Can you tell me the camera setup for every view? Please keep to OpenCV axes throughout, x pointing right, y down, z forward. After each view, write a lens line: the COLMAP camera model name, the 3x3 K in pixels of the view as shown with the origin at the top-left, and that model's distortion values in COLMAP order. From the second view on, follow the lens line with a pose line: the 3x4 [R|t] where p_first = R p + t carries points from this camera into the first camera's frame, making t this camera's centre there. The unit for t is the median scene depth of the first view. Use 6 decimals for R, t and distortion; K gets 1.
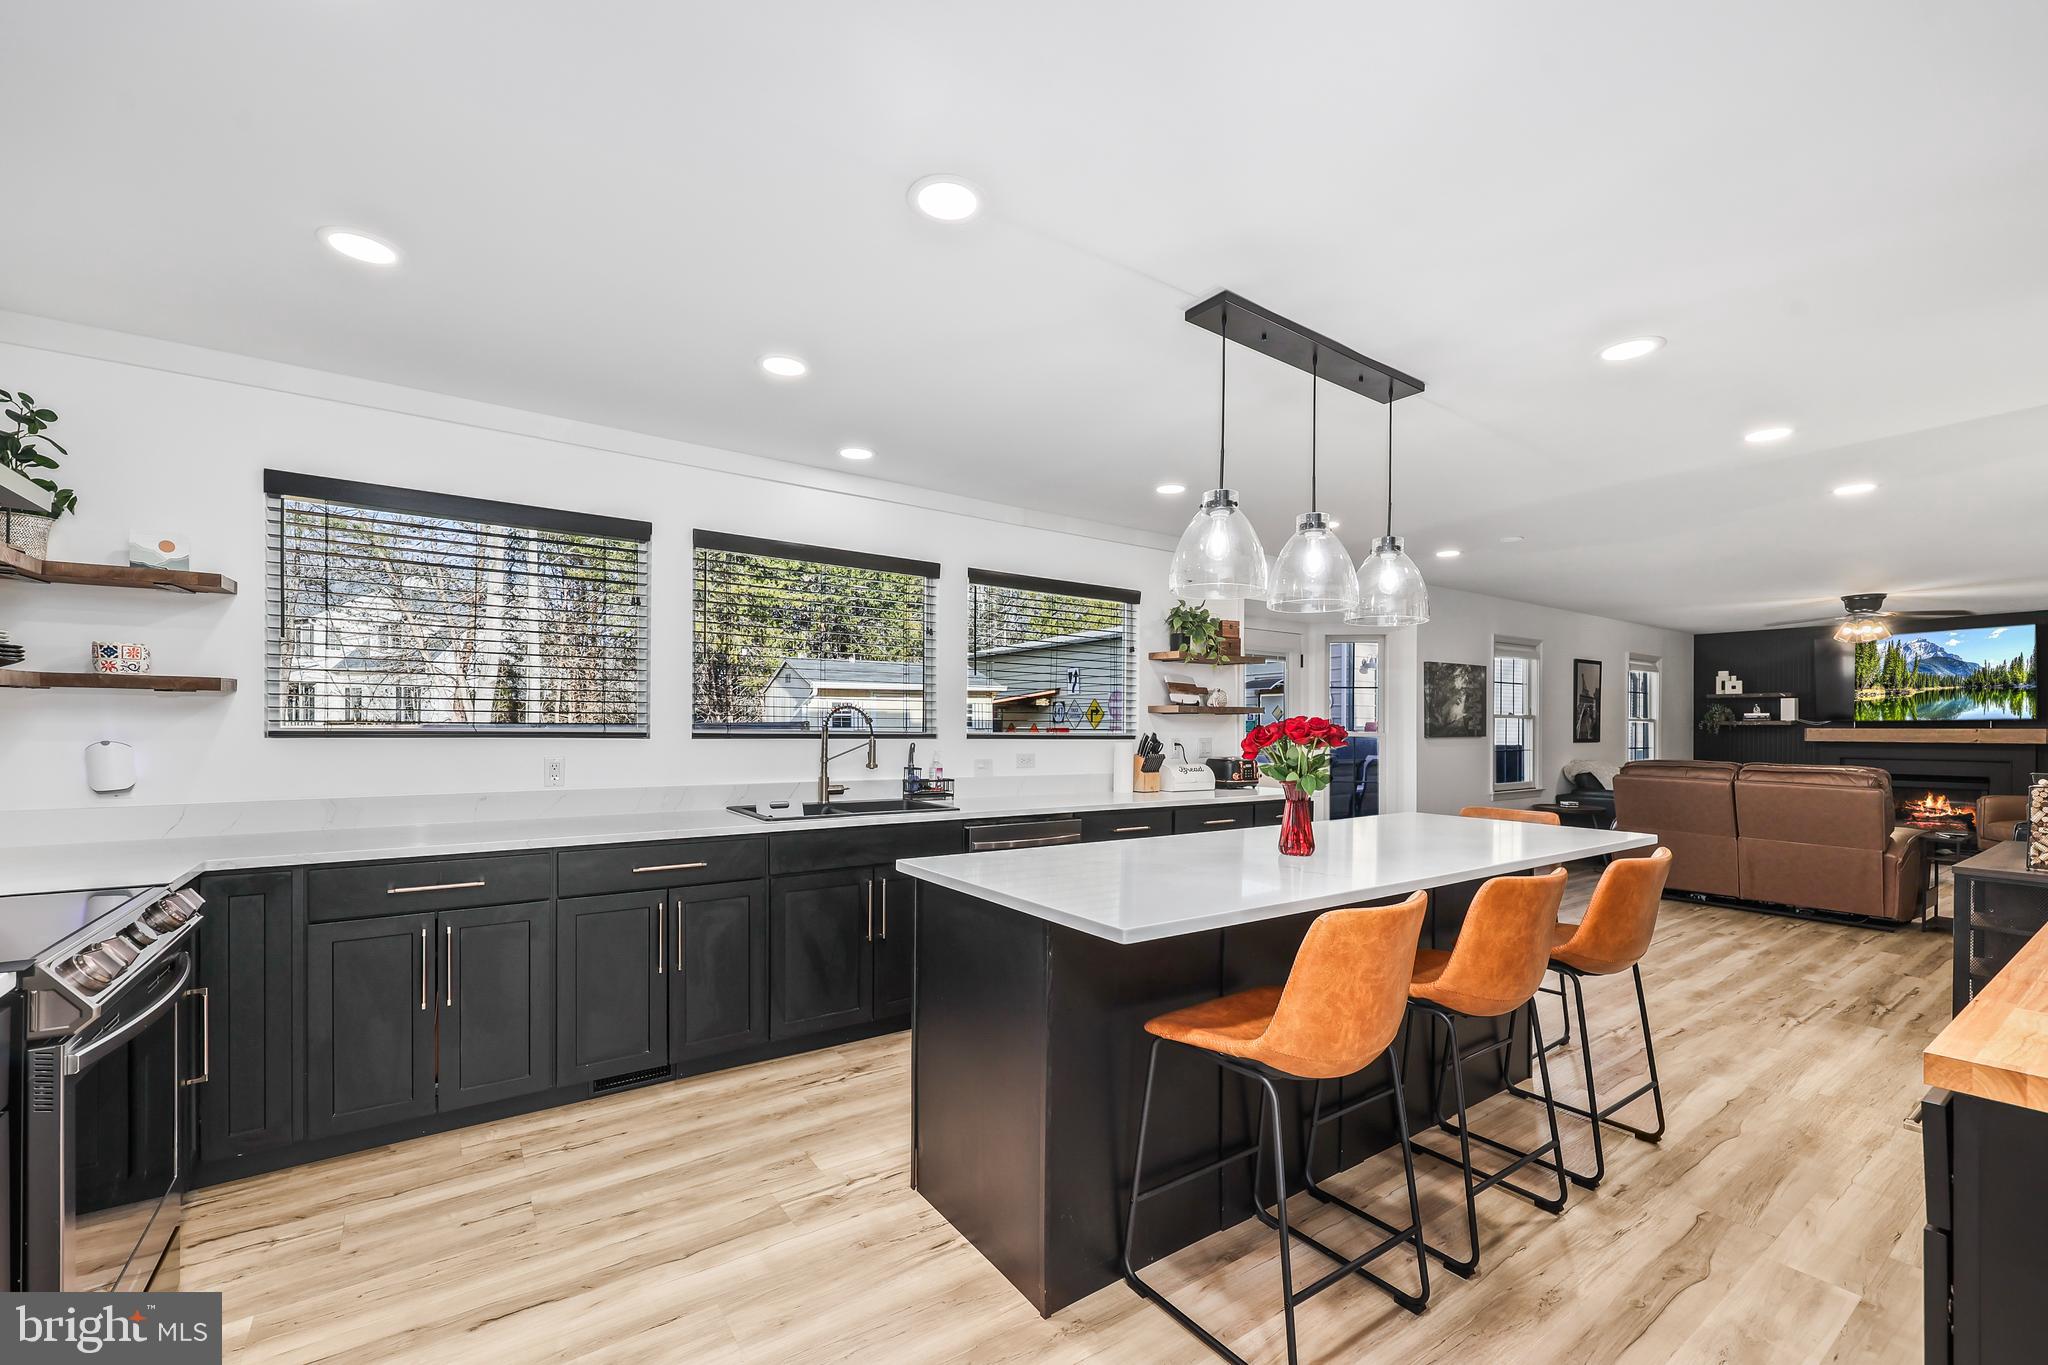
lens RADIAL K [[845.7, 0, 1036.8], [0, 845.7, 734.2], [0, 0, 1]] dist [0.000247, 0.002494]
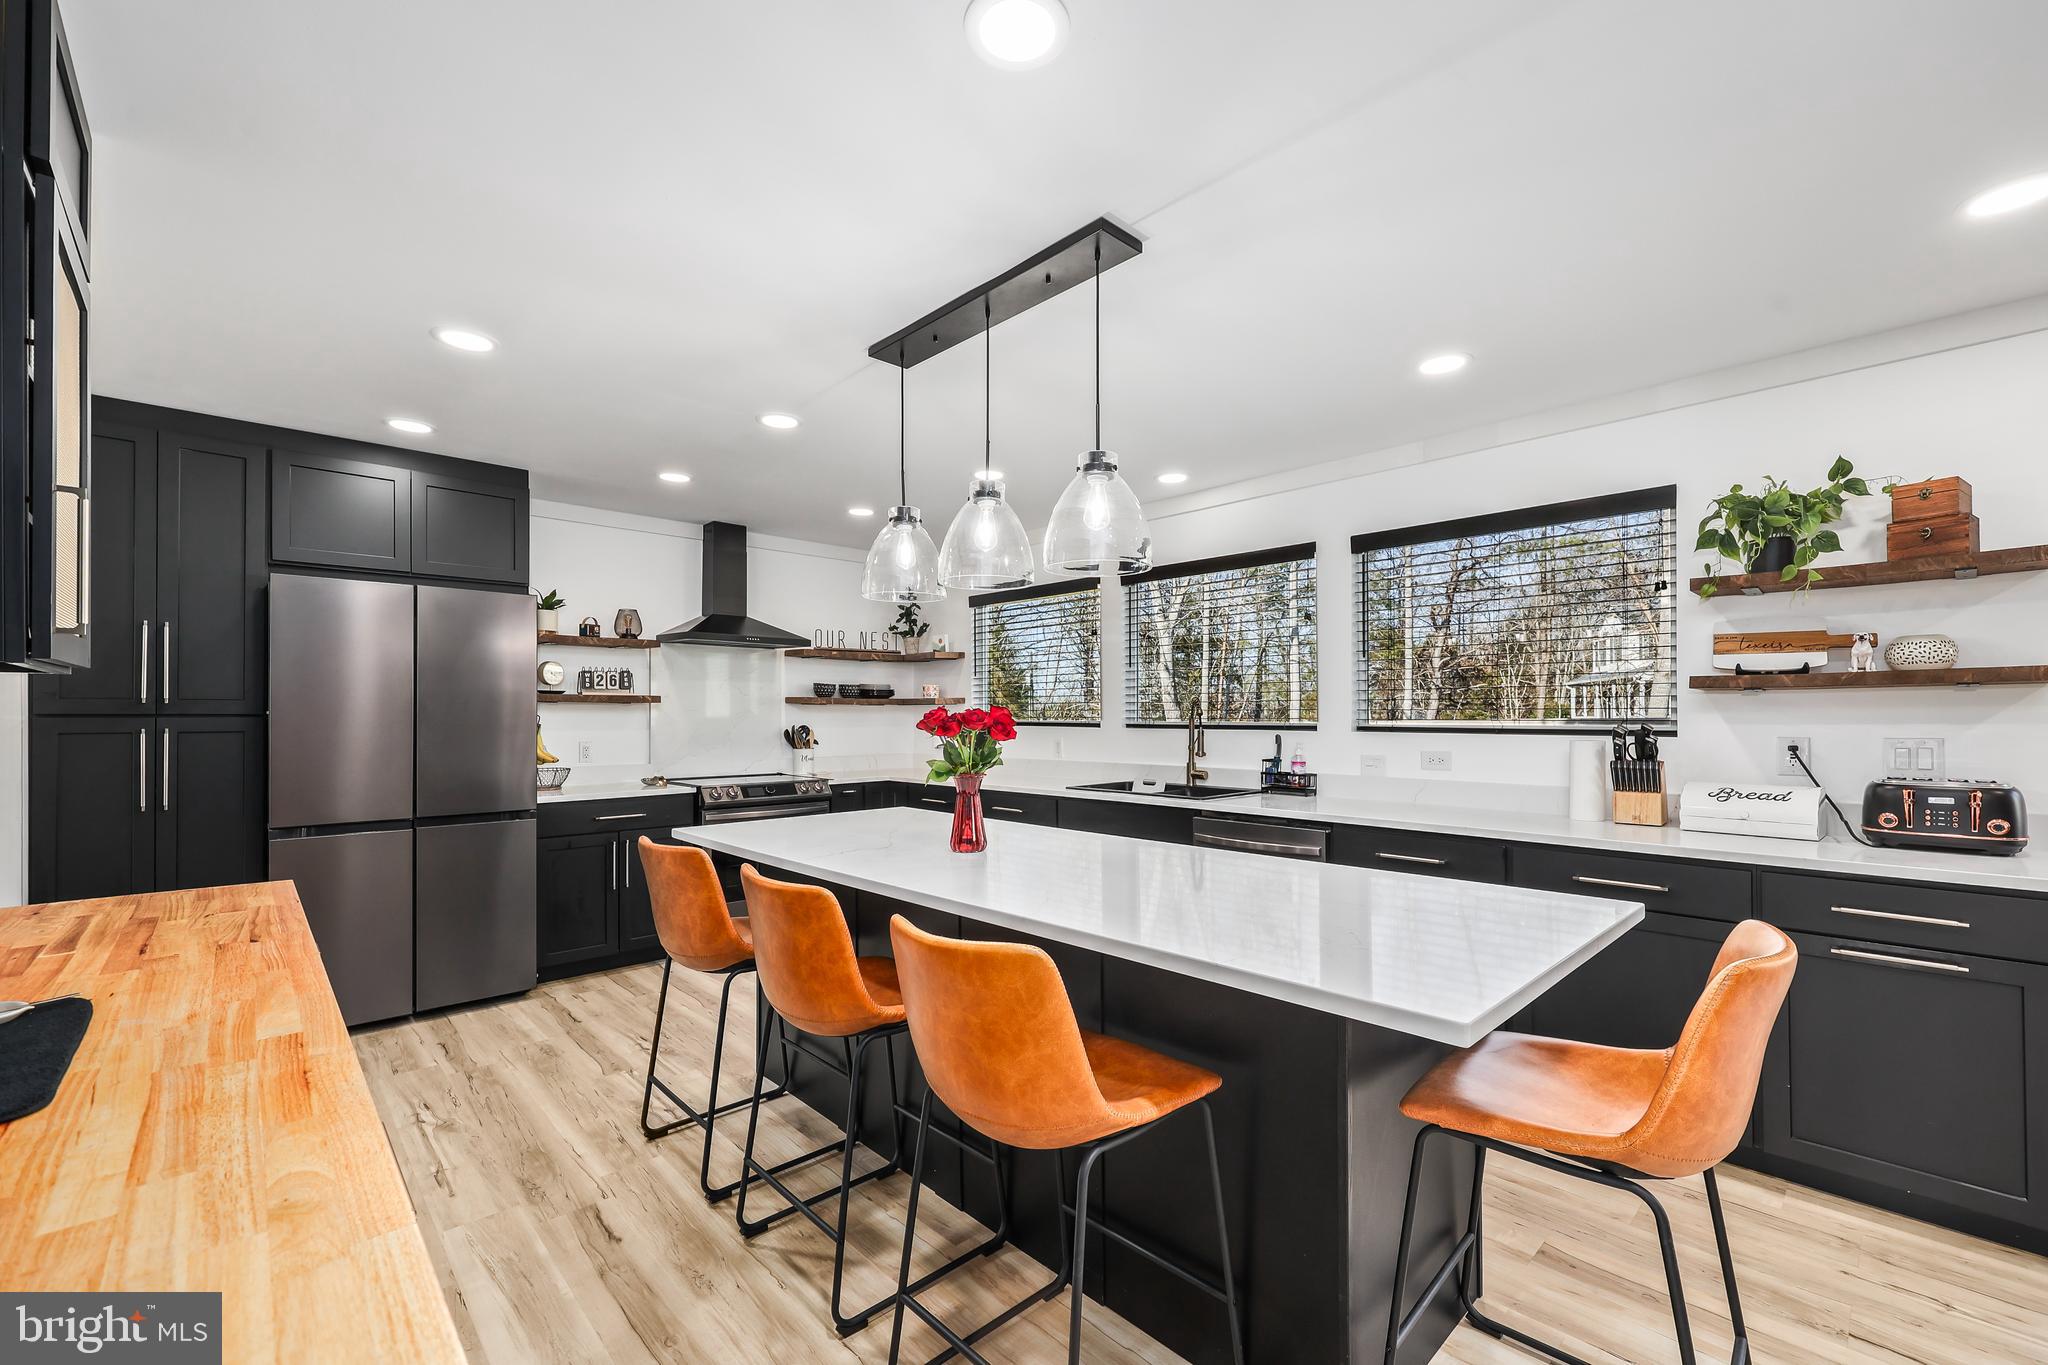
lens RADIAL K [[845.7, 0, 1029.0], [0, 845.7, 715.2], [0, 0, 1]] dist [0.000247, 0.002494]
pose [[0.138267, -0.012486, -0.990316, 0.764980], [-0.008187, 0.999872, -0.013749, 0.003807], [0.990361, 0.010009, 0.138147, 0.570731]]
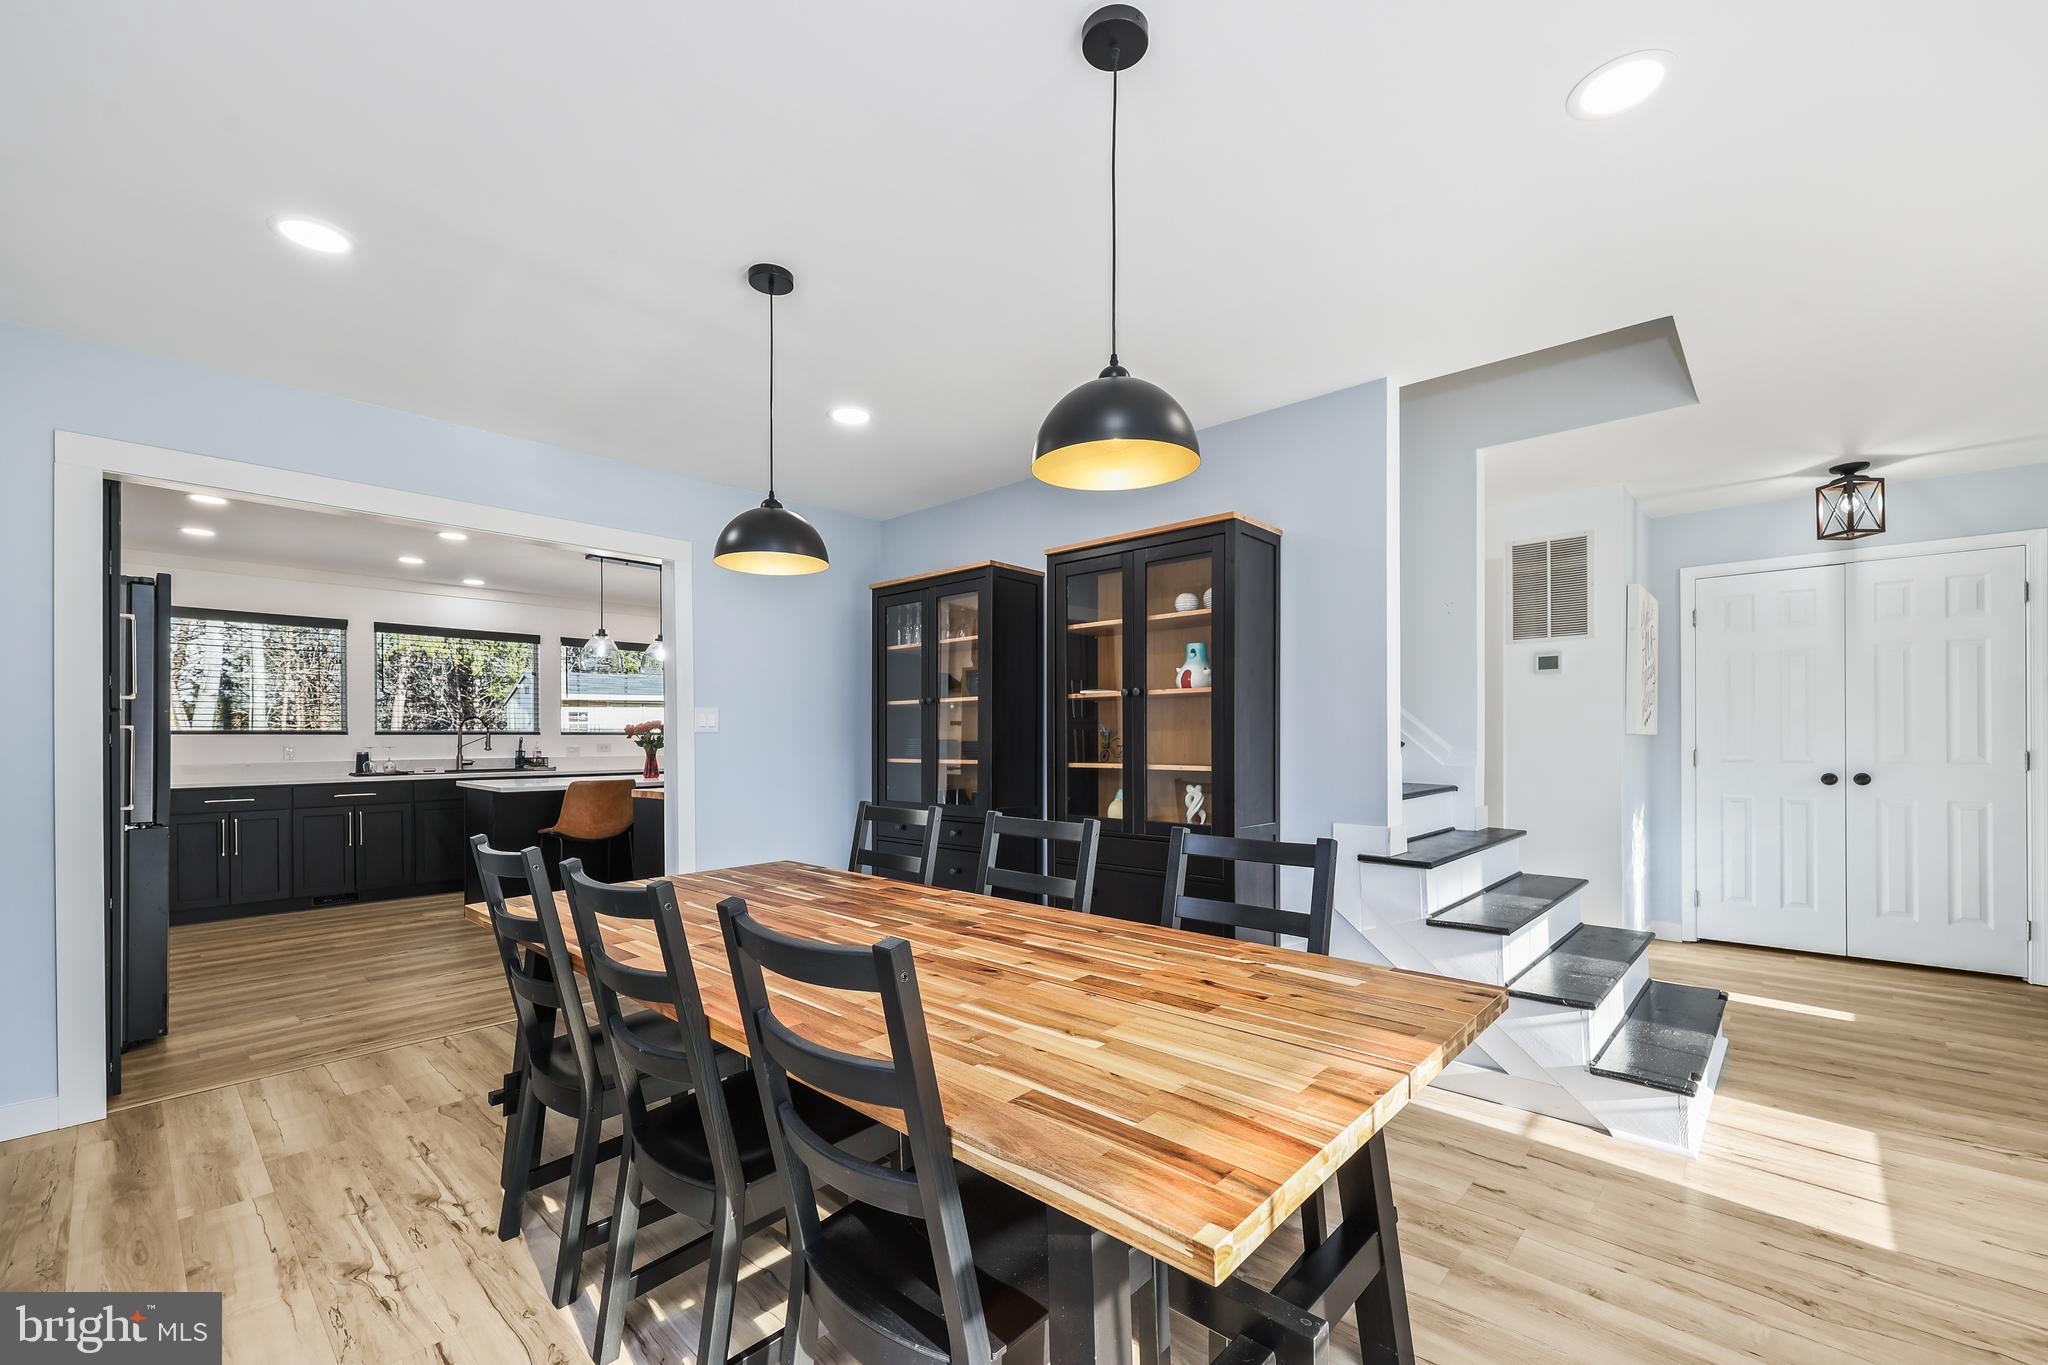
lens RADIAL K [[845.7, 0, 1027.2], [0, 845.7, 736.0], [0, 0, 1]] dist [0.000247, 0.002494]
pose [[0.978857, -0.010015, 0.204302, 0.527392], [0.011420, 0.999919, -0.005700, 0.029975], [-0.204229, 0.007913, 0.978891, -0.956108]]
